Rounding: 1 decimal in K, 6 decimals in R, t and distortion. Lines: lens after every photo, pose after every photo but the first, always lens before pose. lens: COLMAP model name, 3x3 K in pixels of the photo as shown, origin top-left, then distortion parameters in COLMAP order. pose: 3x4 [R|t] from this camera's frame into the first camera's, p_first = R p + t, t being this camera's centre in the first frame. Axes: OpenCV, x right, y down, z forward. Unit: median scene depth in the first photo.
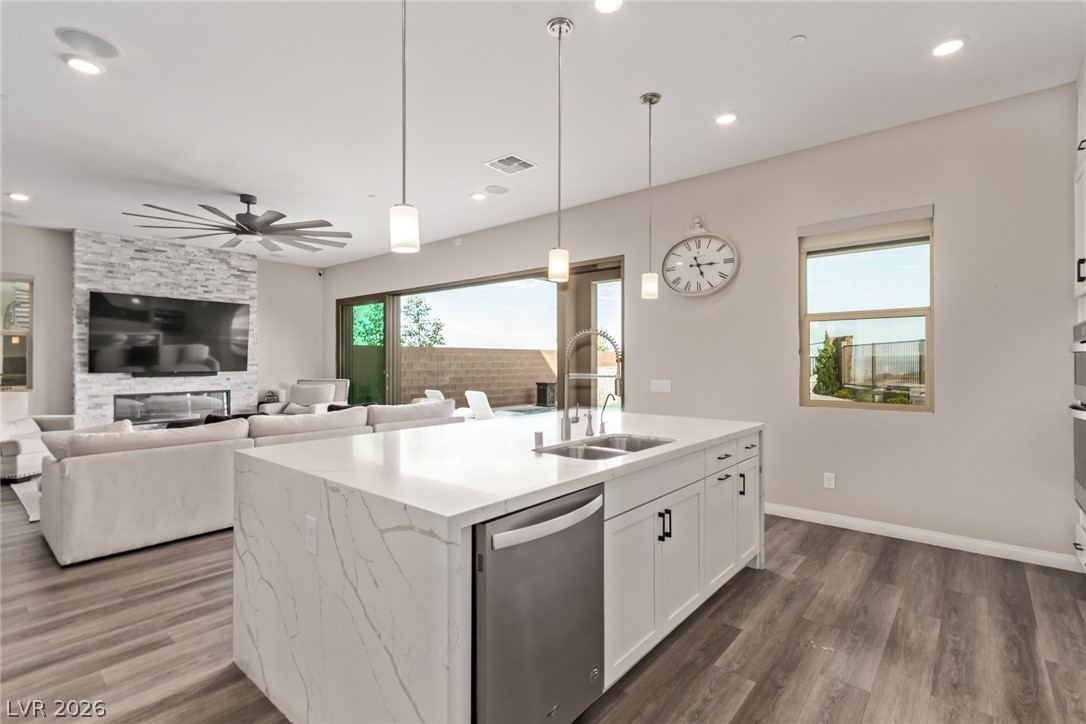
lens RADIAL K [[509.2, 0, 545.4], [0, 509.2, 360.2], [0, 0, 1]] dist [0.007952, -0.000420]
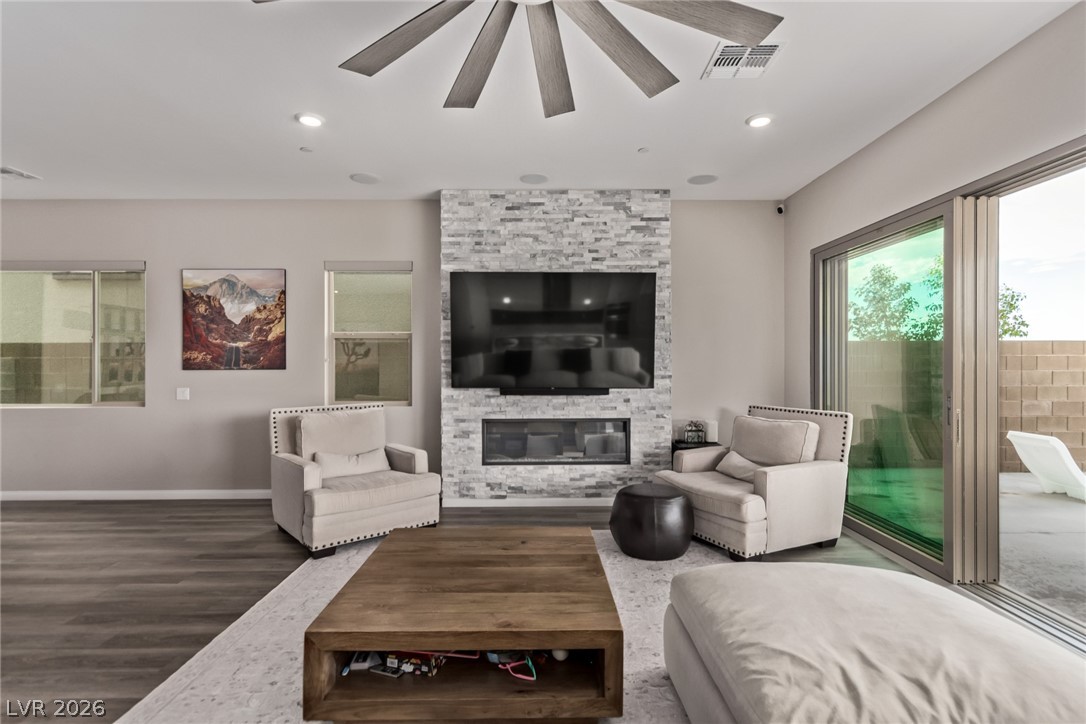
lens RADIAL K [[509.2, 0, 550.1], [0, 509.2, 363.4], [0, 0, 1]] dist [0.007952, -0.000420]
pose [[0.657769, -0.003014, -0.753214, -0.254058], [0.002276, 0.999995, -0.002014, -0.006671], [0.753217, -0.000389, 0.657772, 0.600675]]
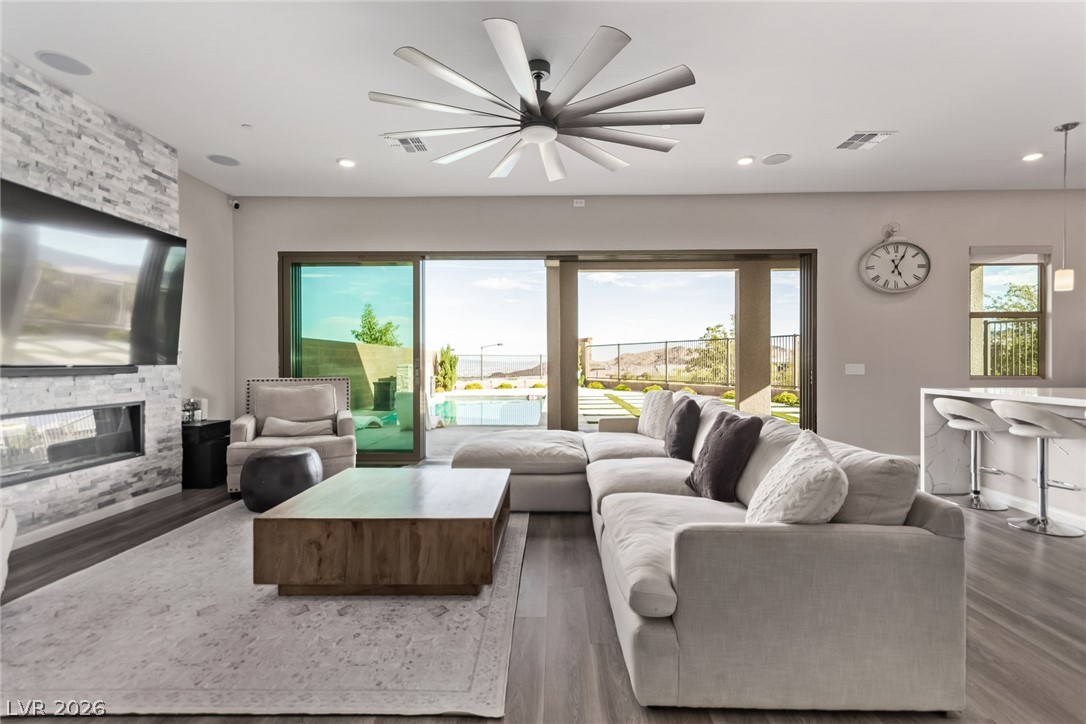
lens RADIAL K [[509.2, 0, 547.2], [0, 509.2, 365.1], [0, 0, 1]] dist [0.007952, -0.000420]
pose [[0.770530, -0.006428, 0.637371, -0.714966], [0.002286, 0.999971, 0.007321, 0.021662], [-0.637400, -0.004184, 0.770522, 0.390446]]
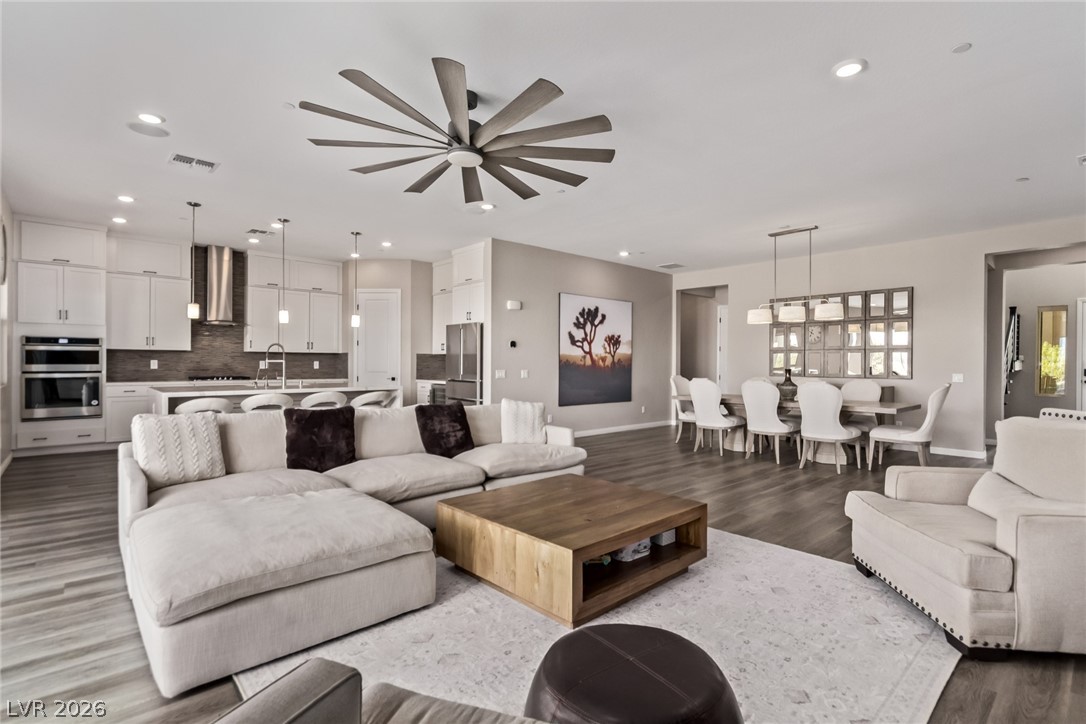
lens RADIAL K [[509.2, 0, 540.6], [0, 509.2, 366.7], [0, 0, 1]] dist [0.007952, -0.000420]
pose [[-0.991189, -0.007952, 0.132218, -0.569302], [-0.006943, 0.999943, 0.008091, 0.010873], [-0.132275, 0.007102, -0.991188, 1.208655]]
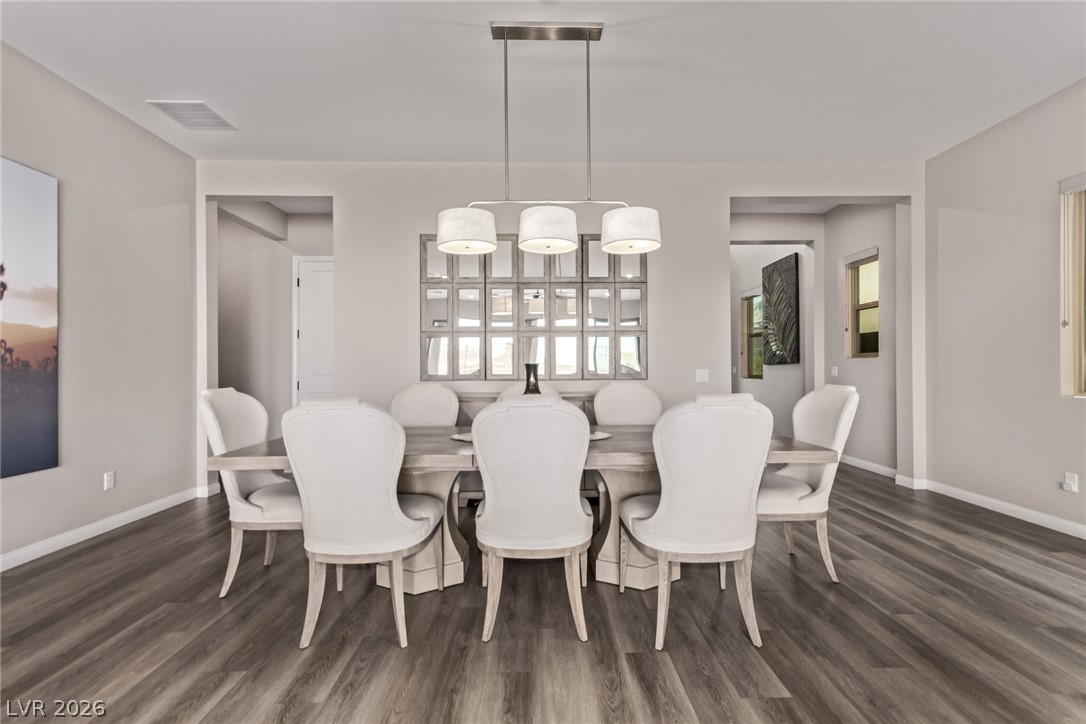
lens RADIAL K [[509.2, 0, 544.3], [0, 509.2, 361.6], [0, 0, 1]] dist [0.007952, -0.000420]
pose [[-0.745630, -0.003791, -0.666349, -0.645911], [0.005218, 0.999920, -0.011527, 0.022698], [0.666340, -0.012072, -0.745551, 0.491261]]
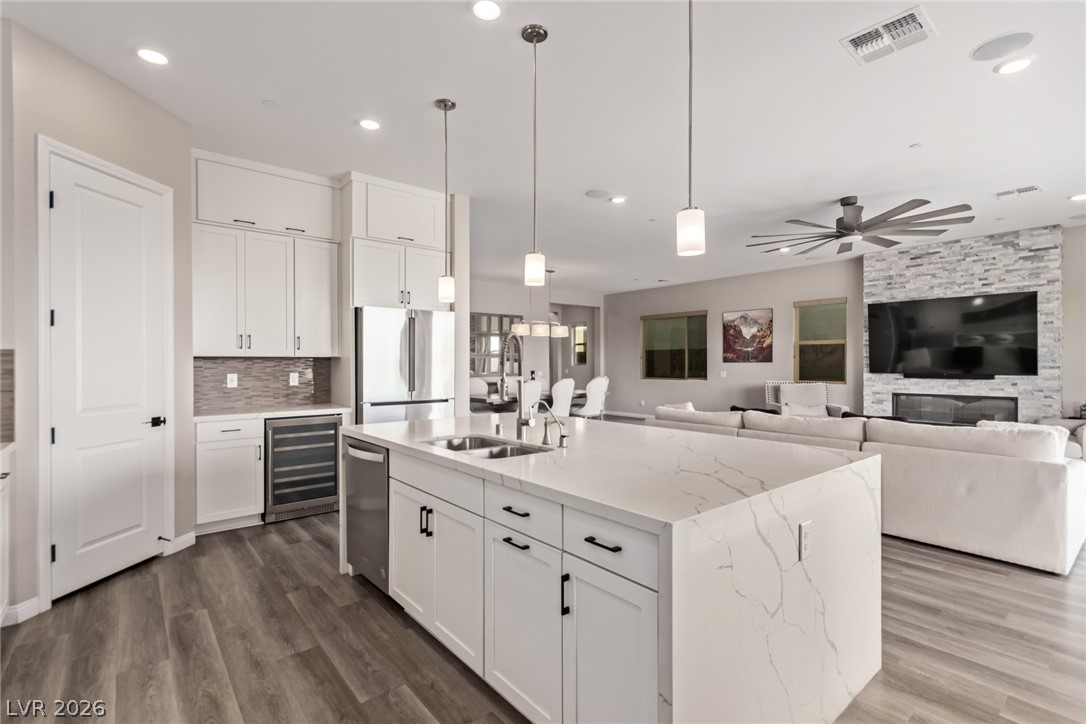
lens RADIAL K [[509.2, 0, 549.3], [0, 509.2, 364.5], [0, 0, 1]] dist [0.007952, -0.000420]
pose [[-0.162238, 0.003140, -0.986747, 0.372257], [0.002956, 0.999992, 0.002696, 0.000049], [0.986747, -0.002479, -0.162246, 0.432830]]
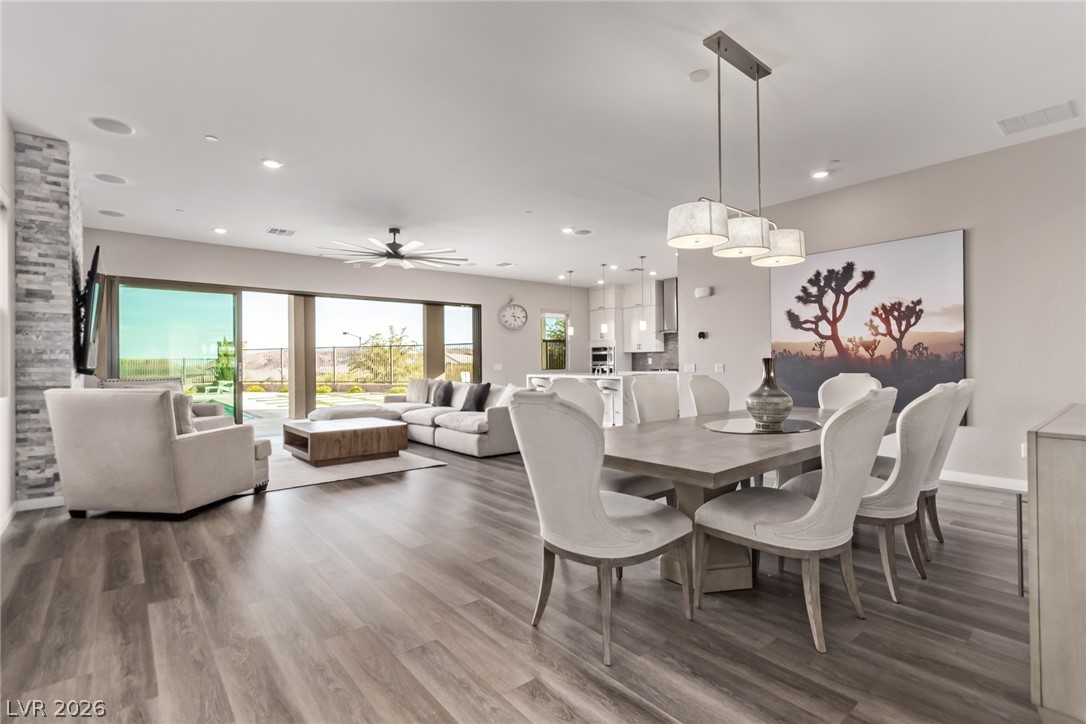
lens RADIAL K [[509.2, 0, 553.1], [0, 509.2, 360.9], [0, 0, 1]] dist [0.007952, -0.000420]
pose [[0.152415, 0.000422, 0.988316, -1.367265], [0.008247, 0.999965, -0.001699, 0.020588], [-0.988282, 0.008410, 0.152406, 0.290713]]
